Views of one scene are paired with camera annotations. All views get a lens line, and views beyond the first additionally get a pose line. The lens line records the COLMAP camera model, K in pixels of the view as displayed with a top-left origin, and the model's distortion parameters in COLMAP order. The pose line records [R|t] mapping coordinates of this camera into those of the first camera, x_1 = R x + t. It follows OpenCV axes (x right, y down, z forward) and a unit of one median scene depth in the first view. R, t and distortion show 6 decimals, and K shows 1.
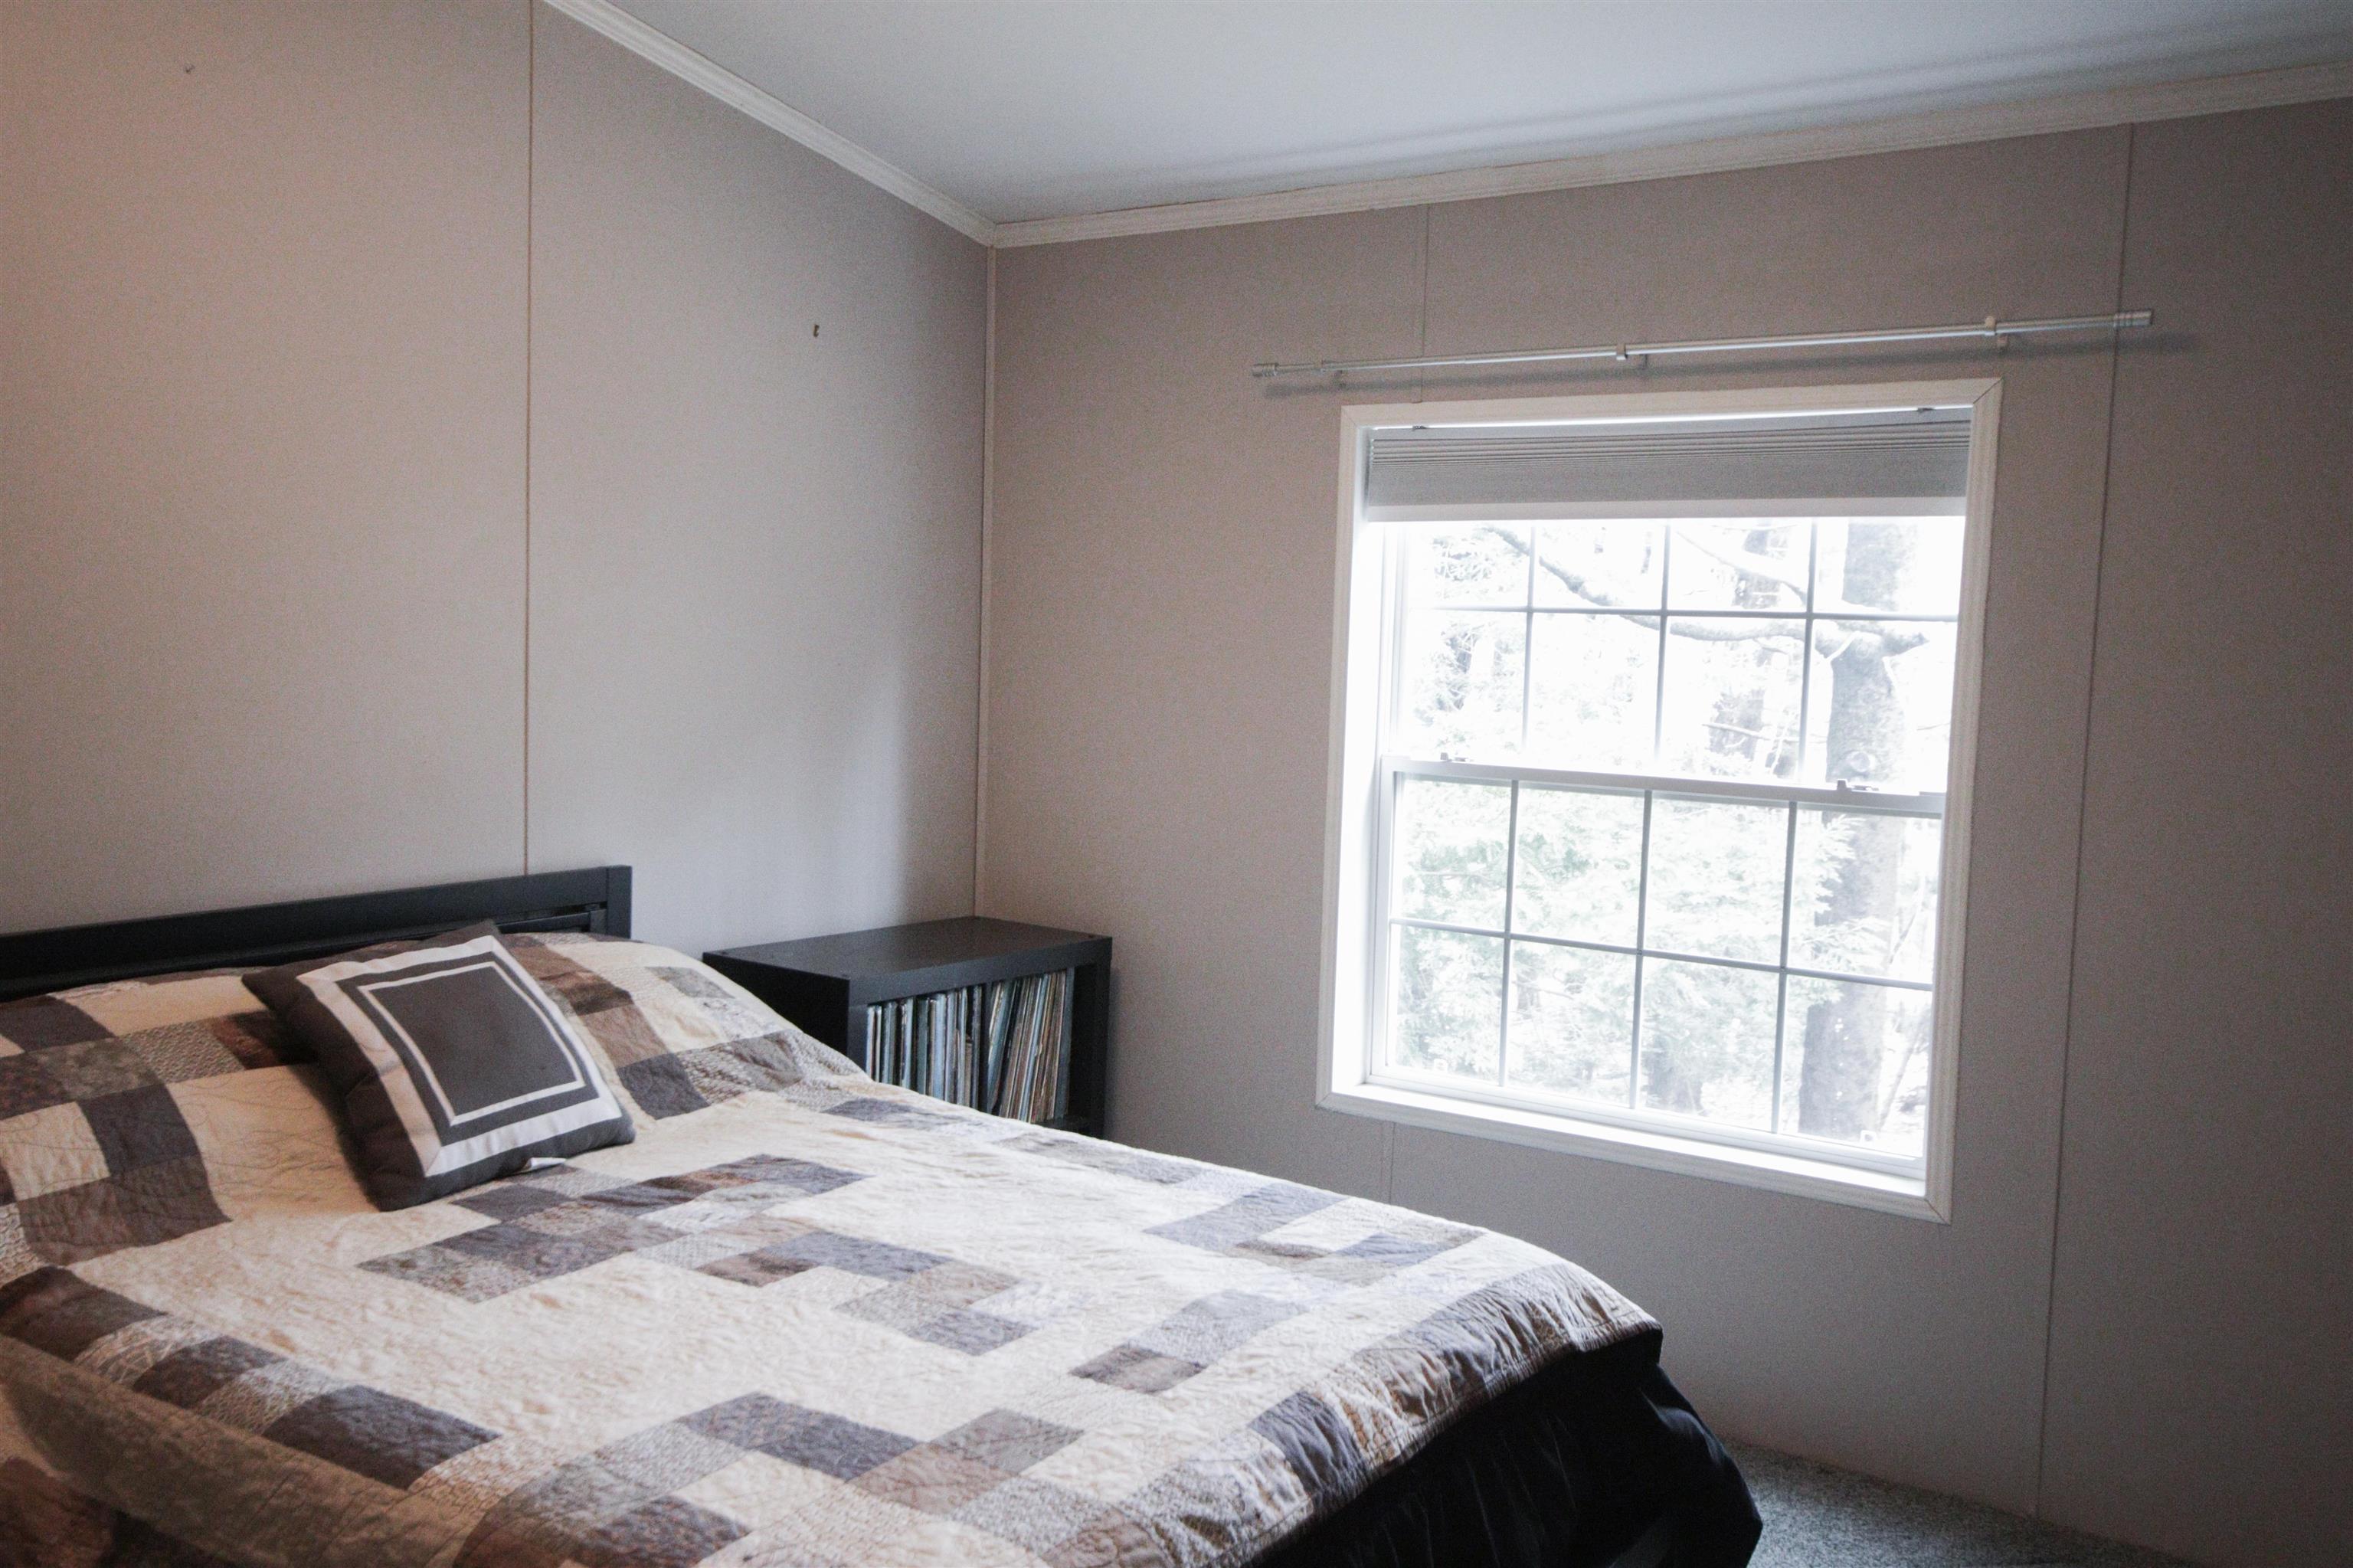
lens RADIAL K [[2023.1, 0, 1155.1], [0, 2023.1, 785.0], [0, 0, 1]] dist [0.002879, 0.029377]
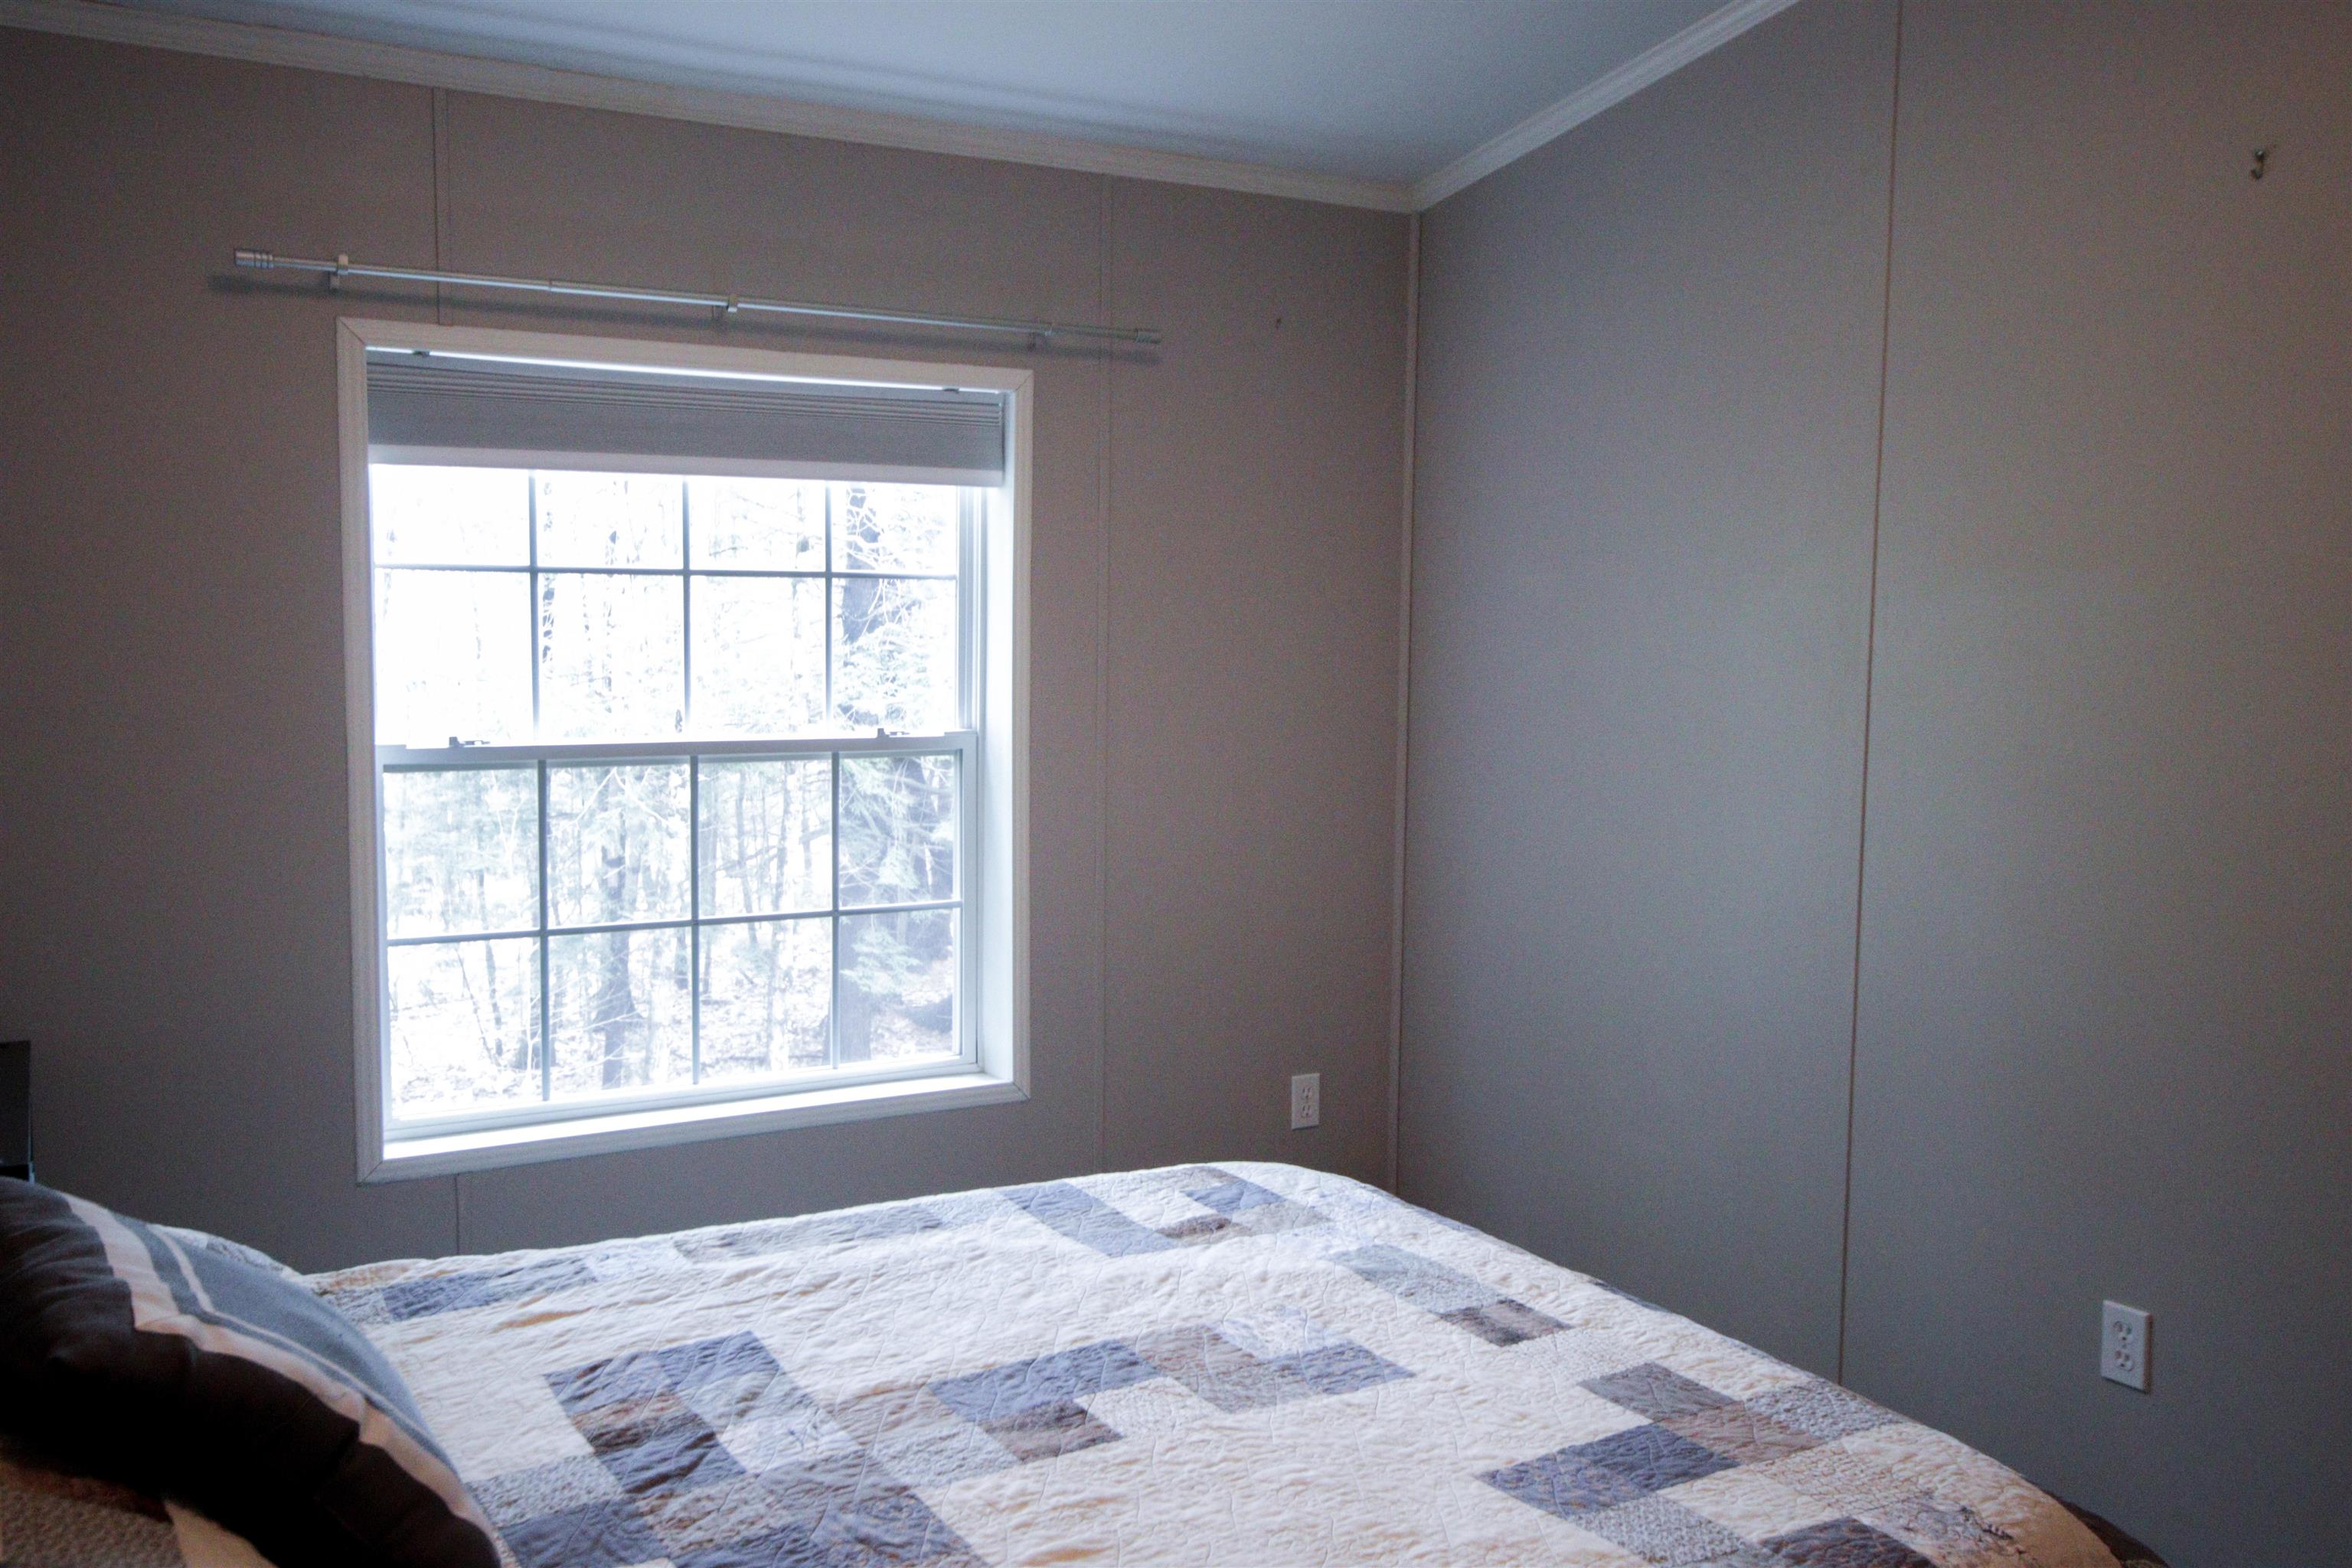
lens RADIAL K [[2022.2, 0, 1150.9], [0, 2022.2, 782.5], [0, 0, 1]] dist [0.002879, 0.029377]
pose [[0.421410, -0.102188, 0.901094, -0.776922], [0.074922, 0.994157, 0.077703, -0.062852], [-0.903770, 0.034767, 0.426604, 0.558077]]
